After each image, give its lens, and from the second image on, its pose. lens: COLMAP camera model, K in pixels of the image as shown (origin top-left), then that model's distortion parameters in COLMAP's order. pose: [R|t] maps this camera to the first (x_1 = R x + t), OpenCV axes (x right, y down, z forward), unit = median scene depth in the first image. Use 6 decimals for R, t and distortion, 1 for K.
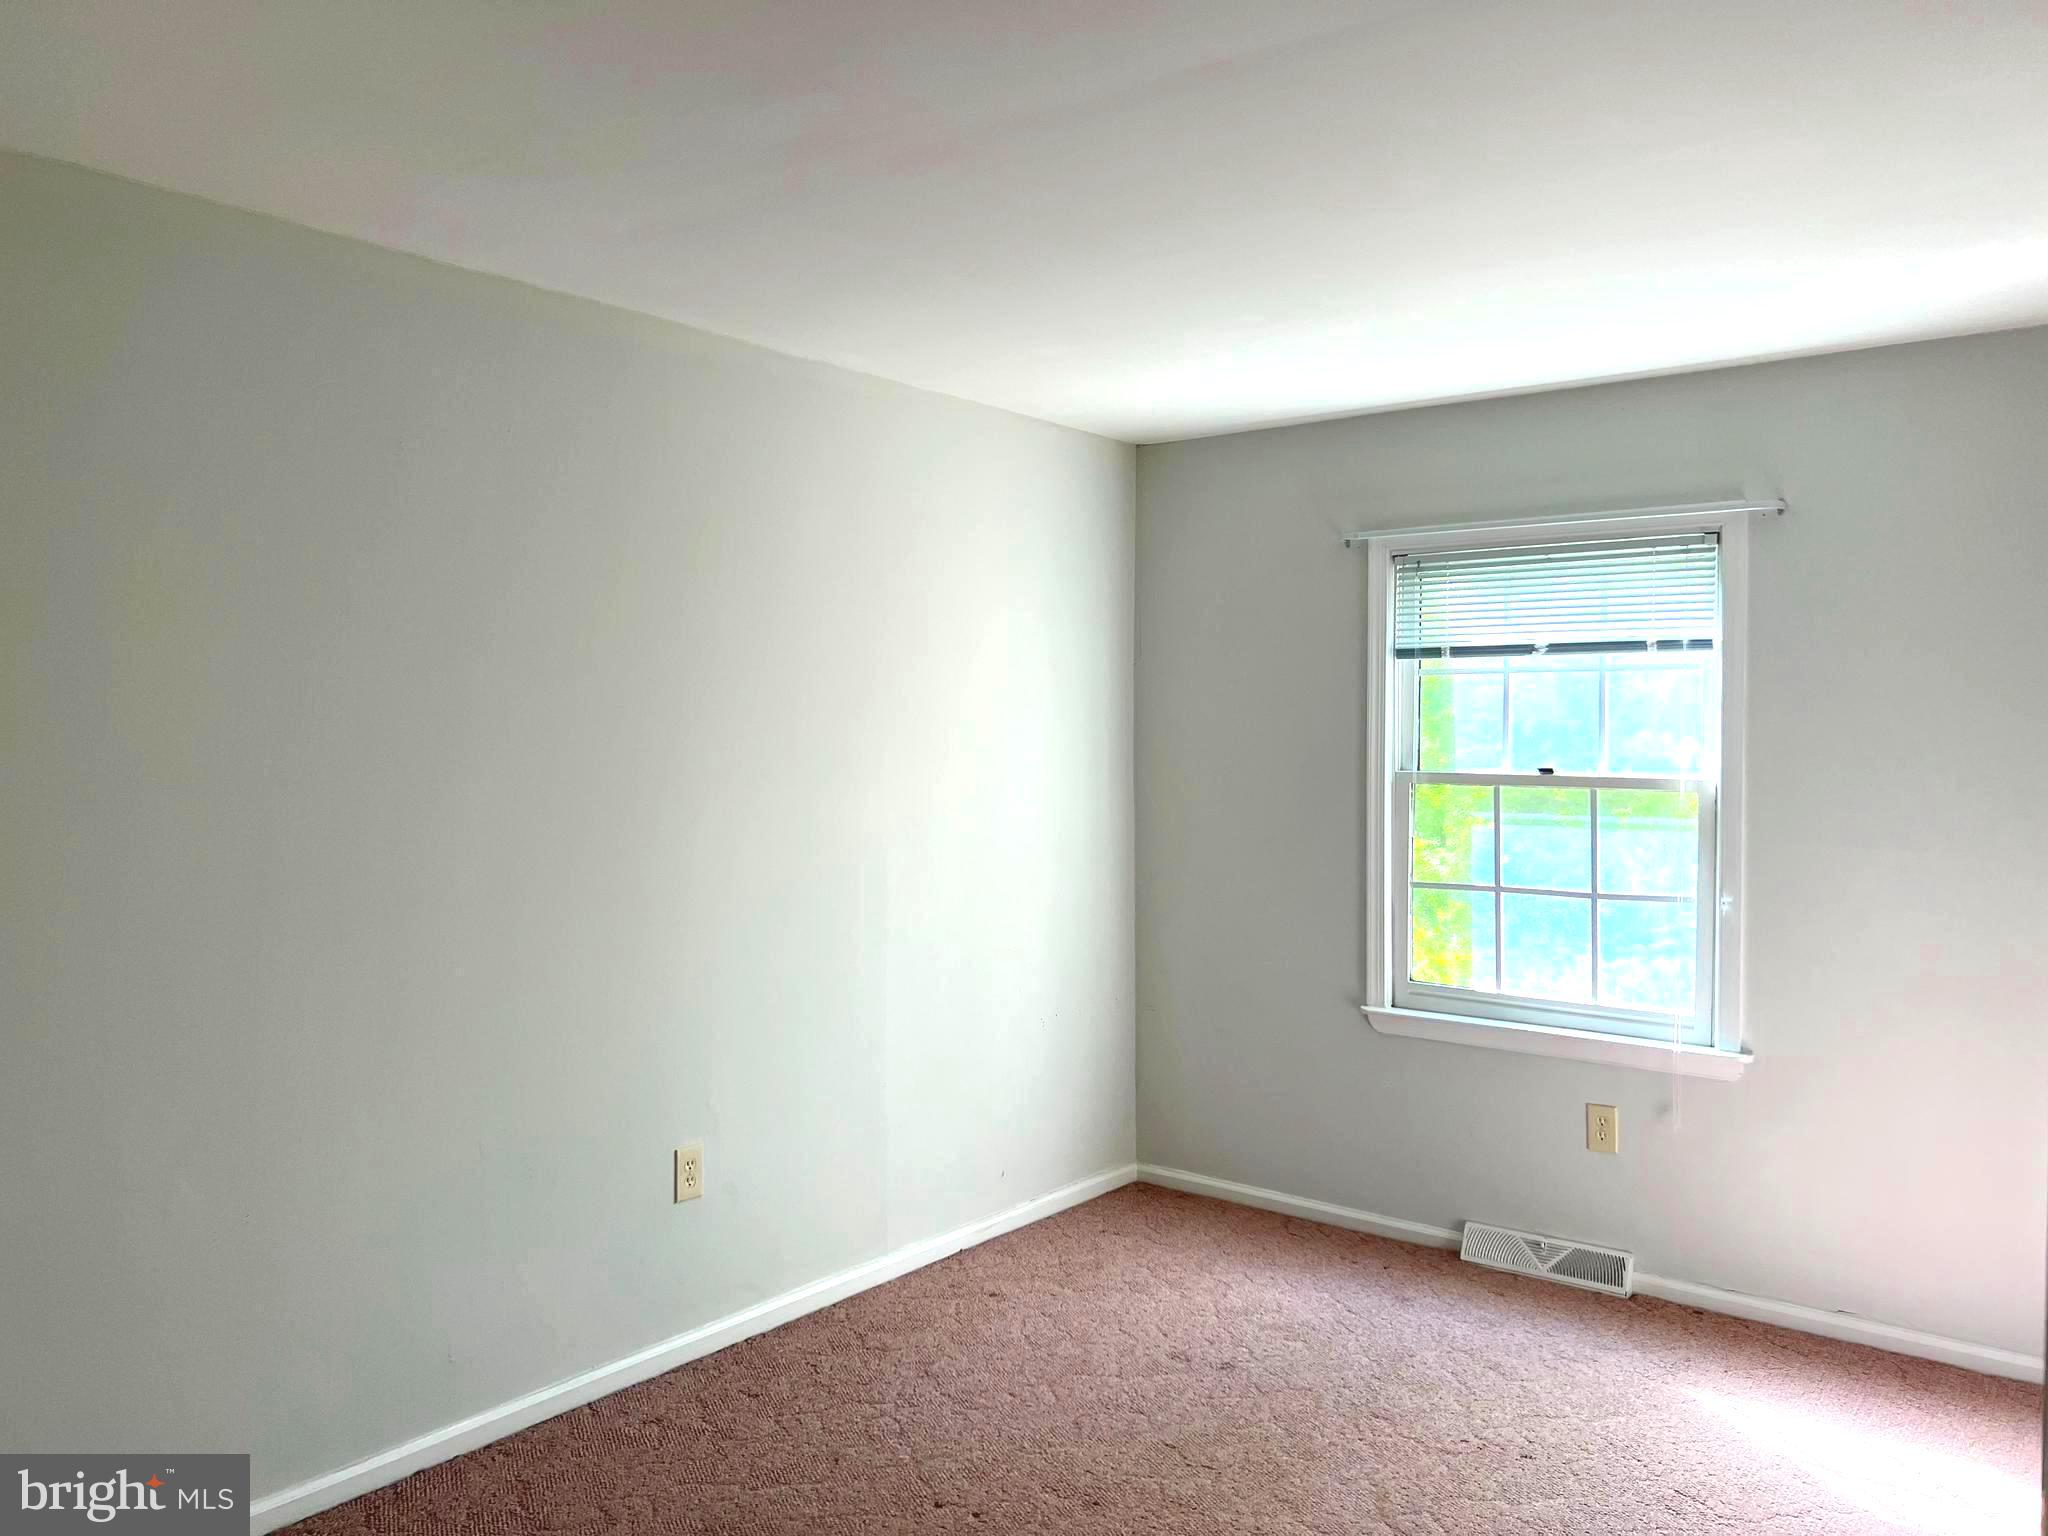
lens RADIAL K [[1529.2, 0, 1015.2], [0, 1529.2, 774.2], [0, 0, 1]] dist [0.043697, -0.058481]
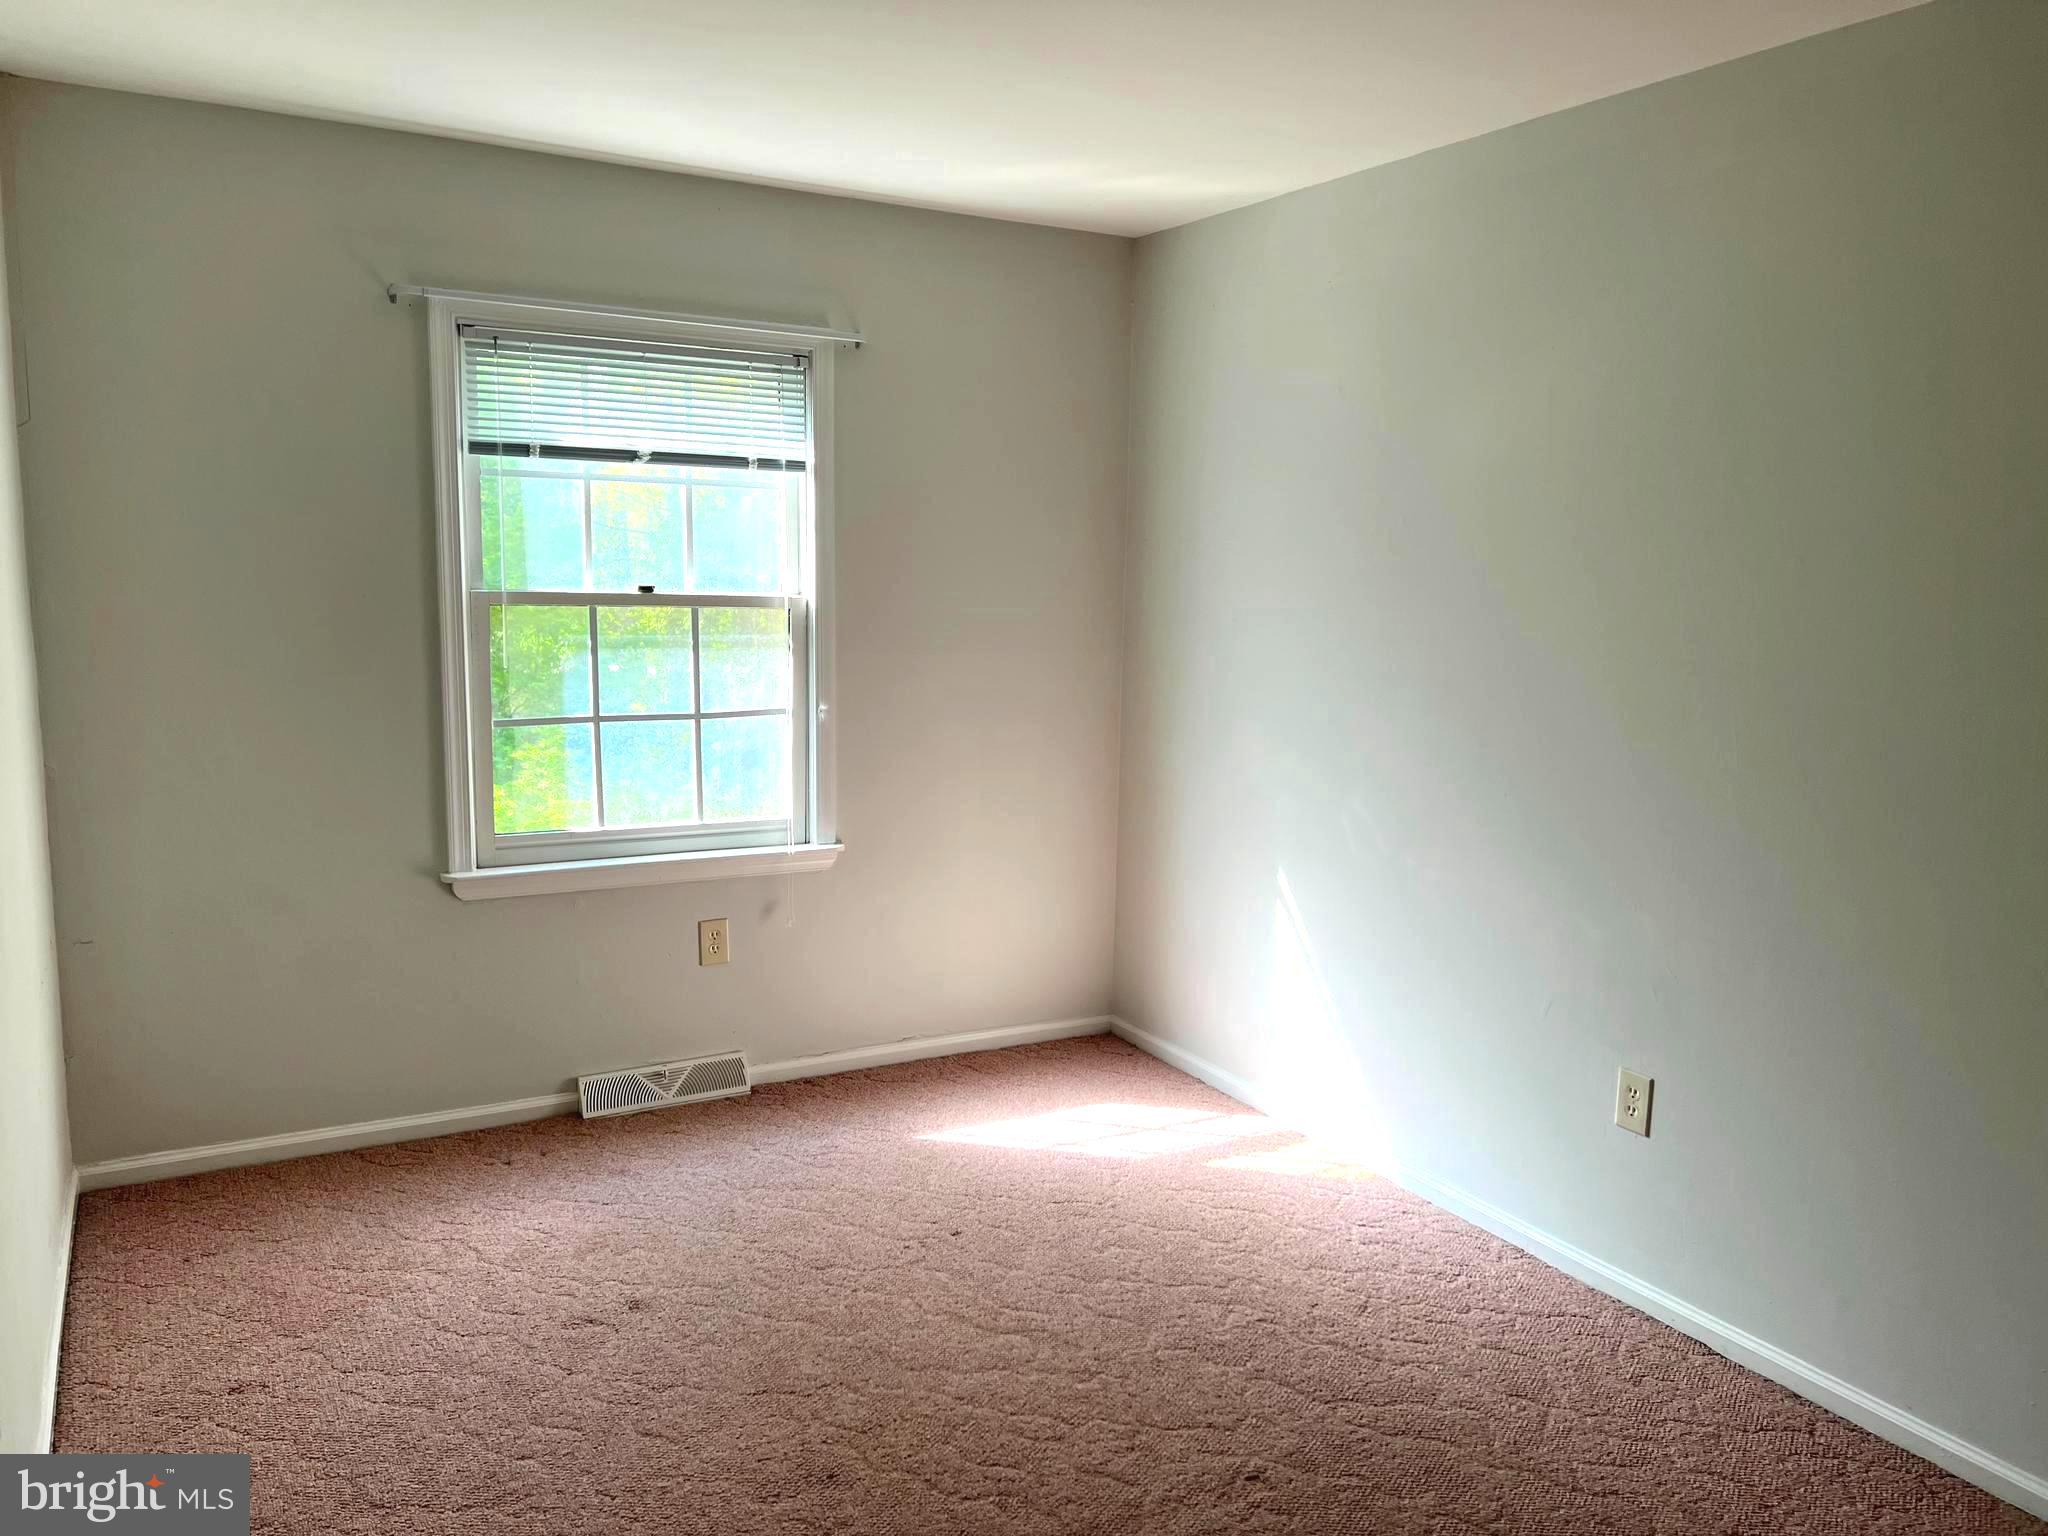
lens RADIAL K [[1529.2, 0, 1009.6], [0, 1529.2, 785.2], [0, 0, 1]] dist [0.043697, -0.058481]
pose [[0.382505, -0.130046, 0.914755, -0.452383], [0.006479, 0.990398, 0.138091, -0.011475], [-0.923930, -0.046893, 0.379675, 0.435852]]
